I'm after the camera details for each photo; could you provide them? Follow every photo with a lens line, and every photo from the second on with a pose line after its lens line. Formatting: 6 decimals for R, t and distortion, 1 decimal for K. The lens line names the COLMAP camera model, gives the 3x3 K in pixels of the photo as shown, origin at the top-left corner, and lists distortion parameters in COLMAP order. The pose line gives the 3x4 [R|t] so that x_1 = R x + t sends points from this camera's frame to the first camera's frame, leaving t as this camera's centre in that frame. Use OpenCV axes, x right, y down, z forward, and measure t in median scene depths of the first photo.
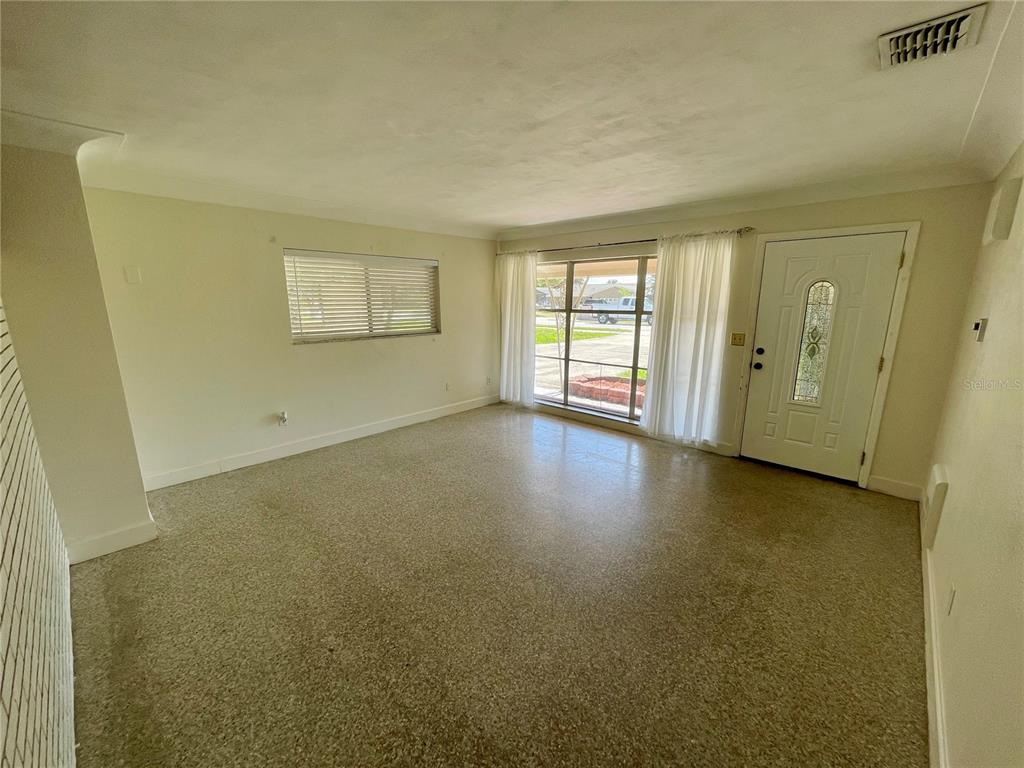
lens RADIAL K [[413.5, 0, 515.3], [0, 413.5, 387.4], [0, 0, 1]] dist [-0.001969, 0.000179]
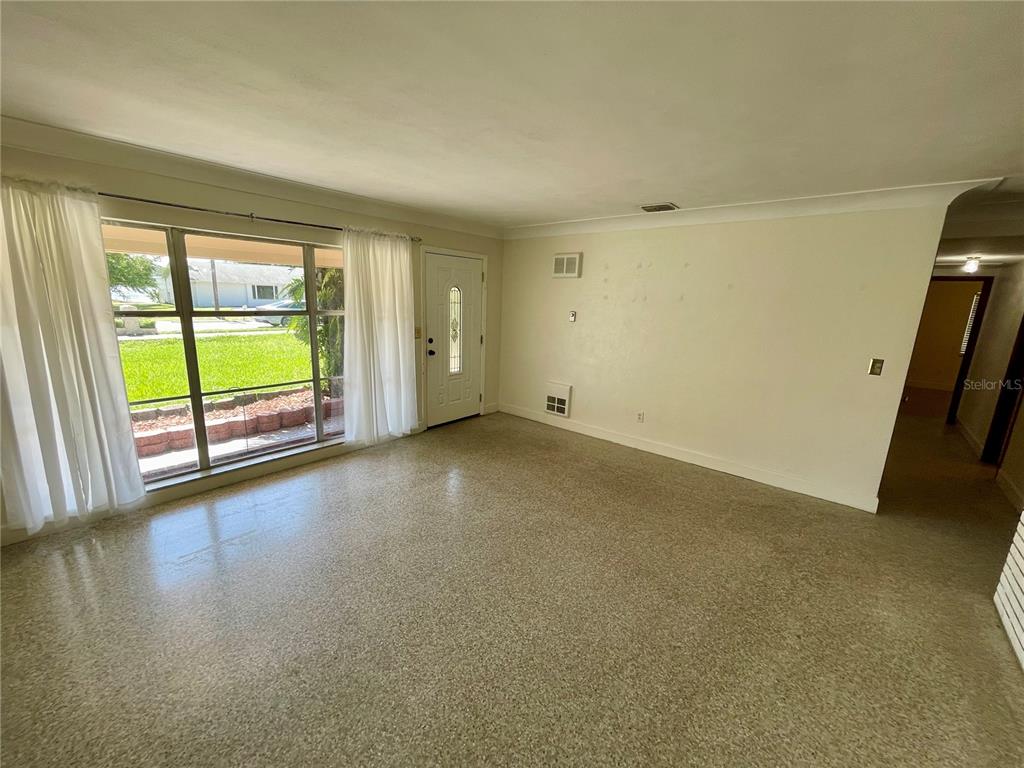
lens RADIAL K [[412.5, 0, 496.9], [0, 412.5, 388.3], [0, 0, 1]] dist [-0.001064, 0.000159]
pose [[-0.022451, -0.217336, 0.975839, -0.661506], [0.181210, 0.959032, 0.217762, -0.184561], [-0.983188, 0.181720, 0.017853, 0.807074]]
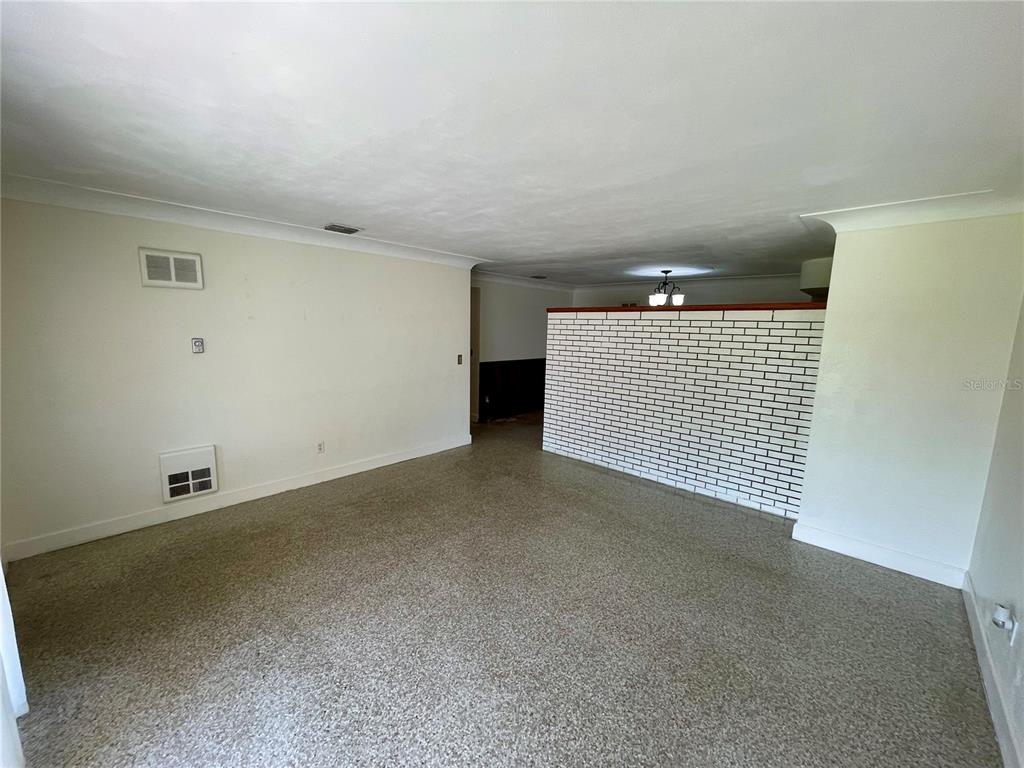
lens RADIAL K [[413.5, 0, 515.3], [0, 413.5, 387.4], [0, 0, 1]] dist [-0.001969, 0.000179]
pose [[-0.999741, -0.020365, -0.010128, -0.034257], [-0.022636, 0.934252, 0.355896, -0.318870], [0.002214, 0.356033, -0.934471, 1.398419]]
